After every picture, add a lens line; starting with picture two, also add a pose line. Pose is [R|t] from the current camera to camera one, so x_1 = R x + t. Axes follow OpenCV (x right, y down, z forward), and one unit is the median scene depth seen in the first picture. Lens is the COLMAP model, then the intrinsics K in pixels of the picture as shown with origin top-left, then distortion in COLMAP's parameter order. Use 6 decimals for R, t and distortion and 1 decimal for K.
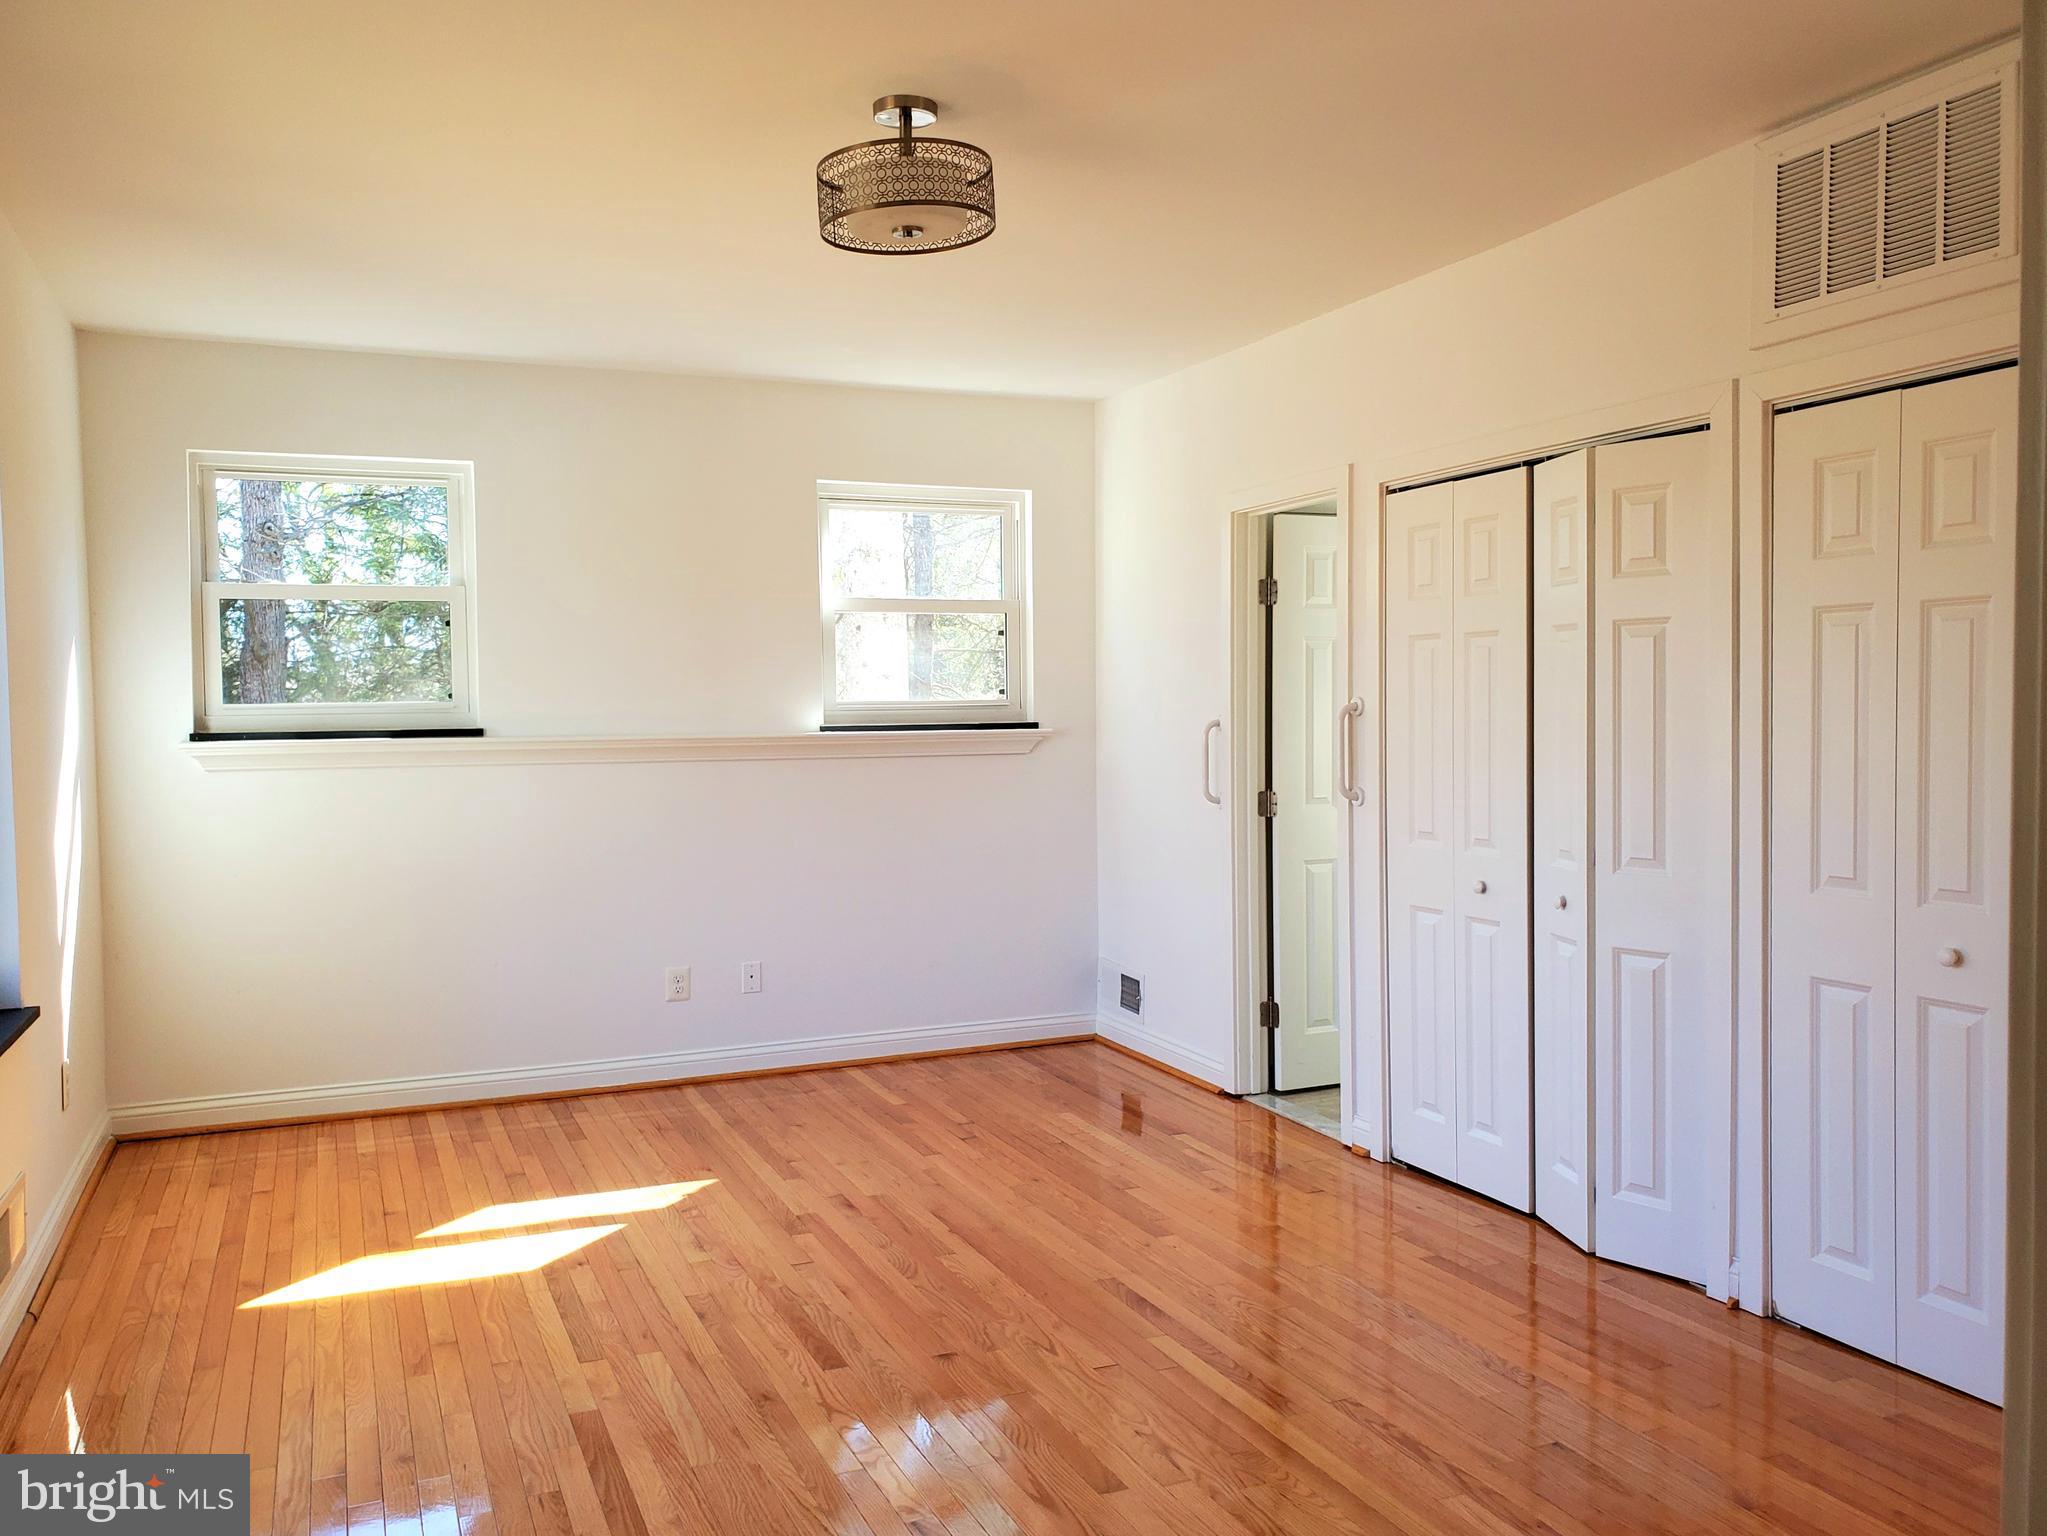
lens RADIAL K [[1603.3, 0, 998.4], [0, 1603.3, 769.4], [0, 0, 1]] dist [0.006409, 0.000235]
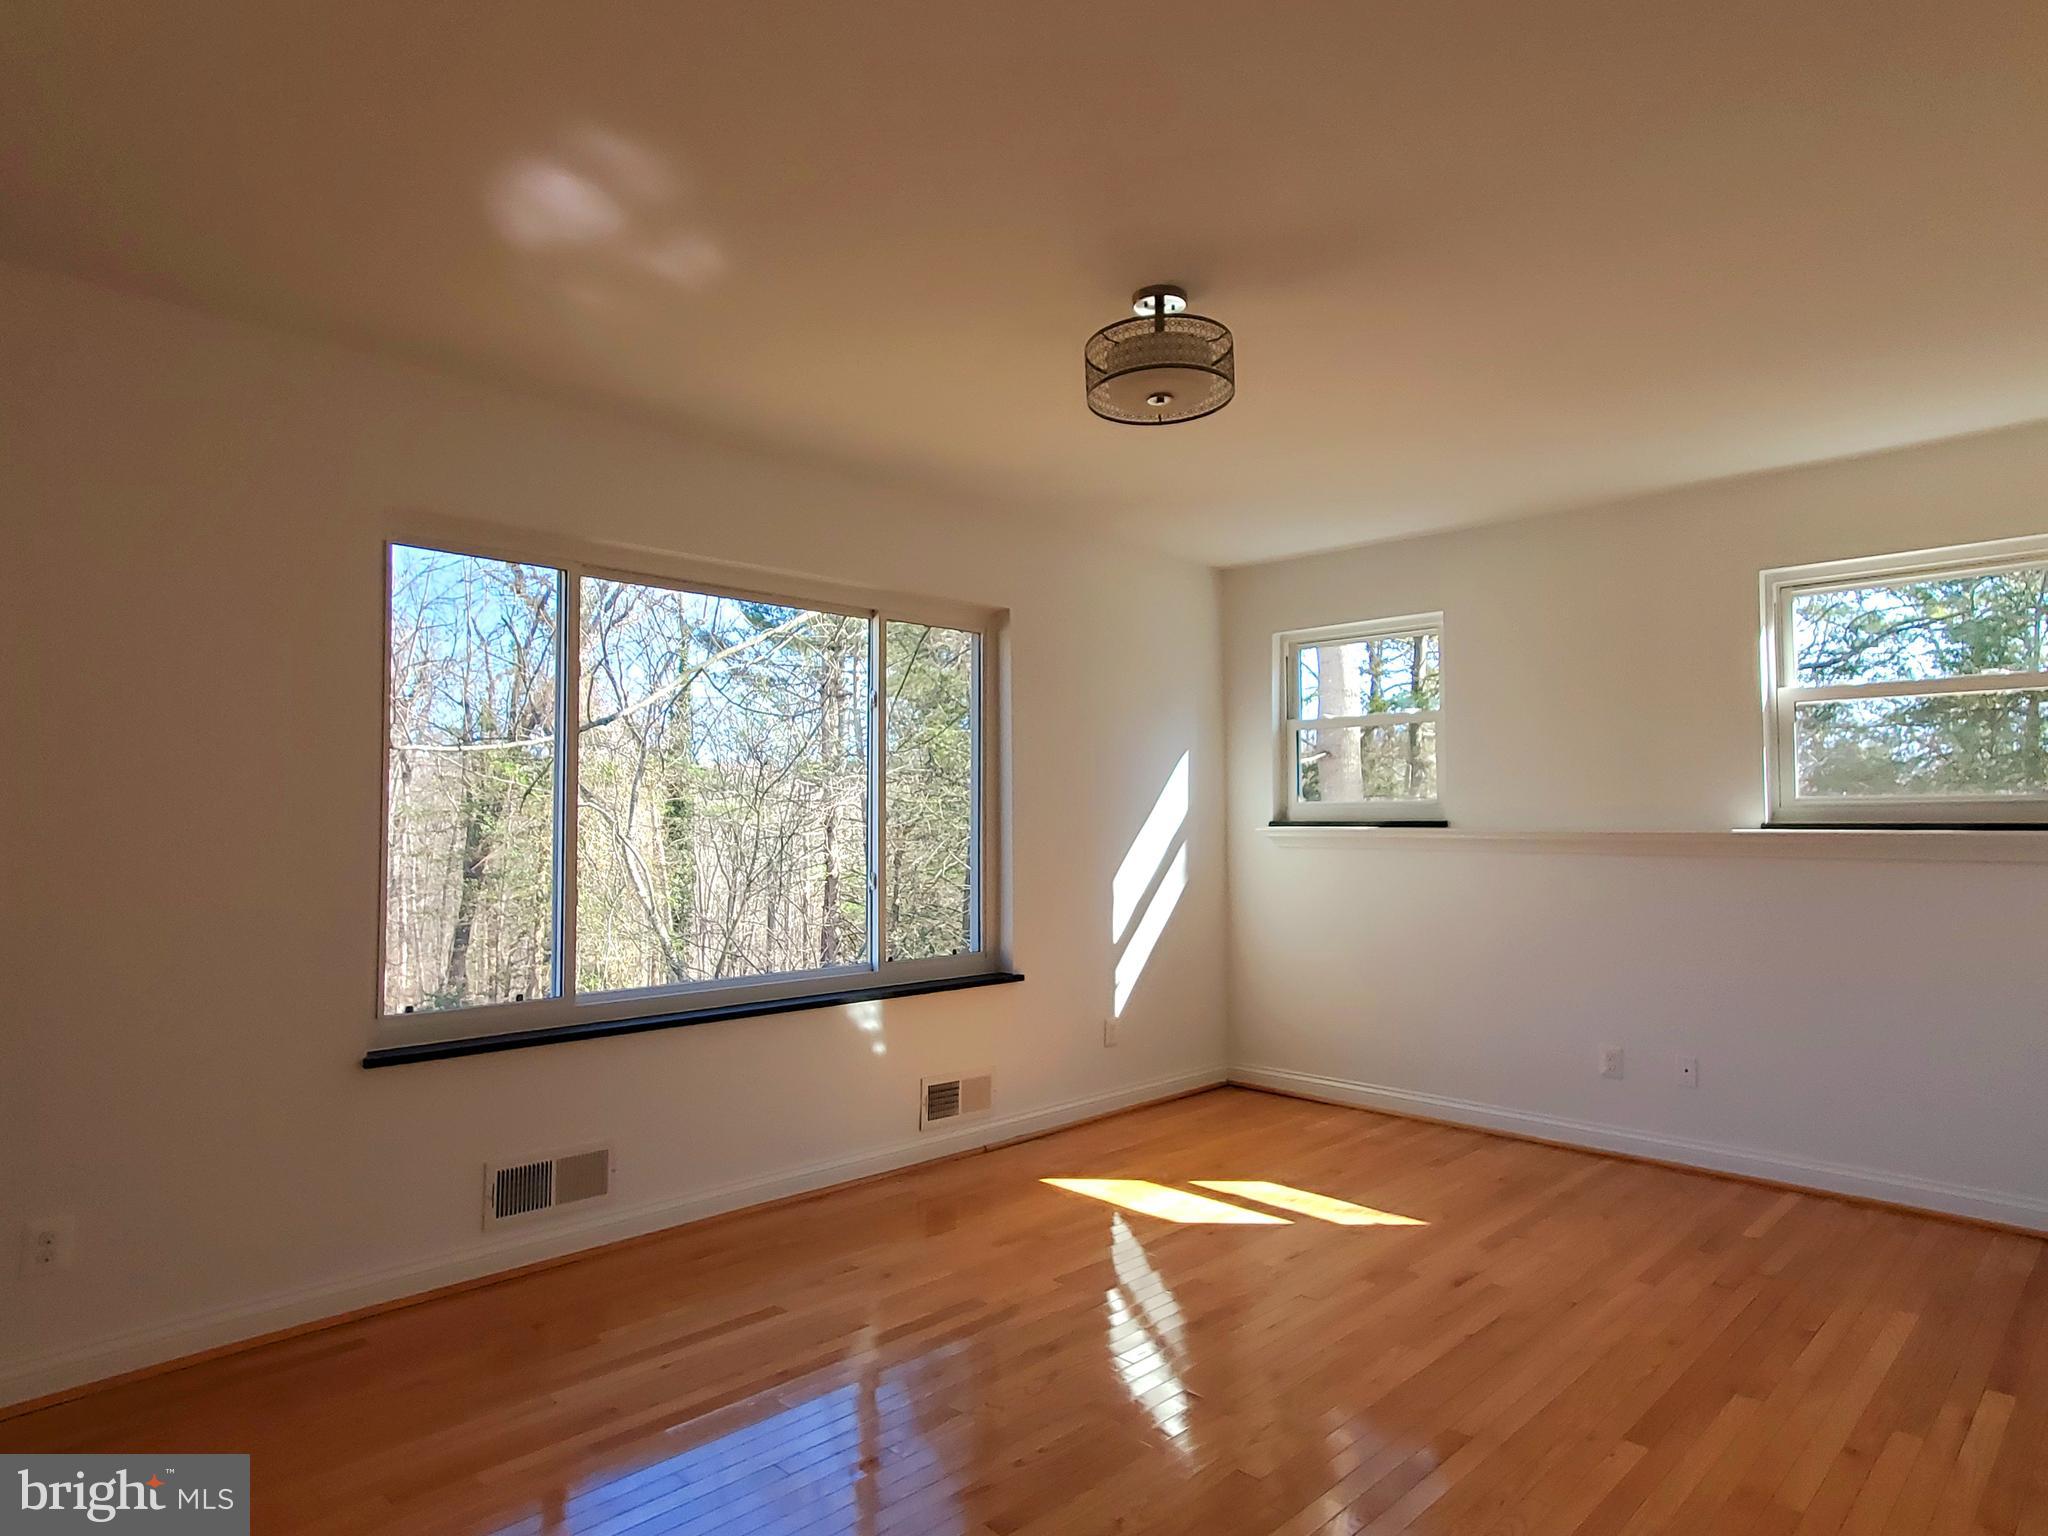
lens RADIAL K [[1197.9, 0, 1026.9], [0, 1197.9, 799.9], [0, 0, 1]] dist [0.001413, 0.000668]
pose [[0.386354, -0.001564, -0.922349, 0.466005], [-0.035989, 0.999211, -0.016770, -0.016305], [0.921648, 0.039673, 0.385993, 0.385149]]
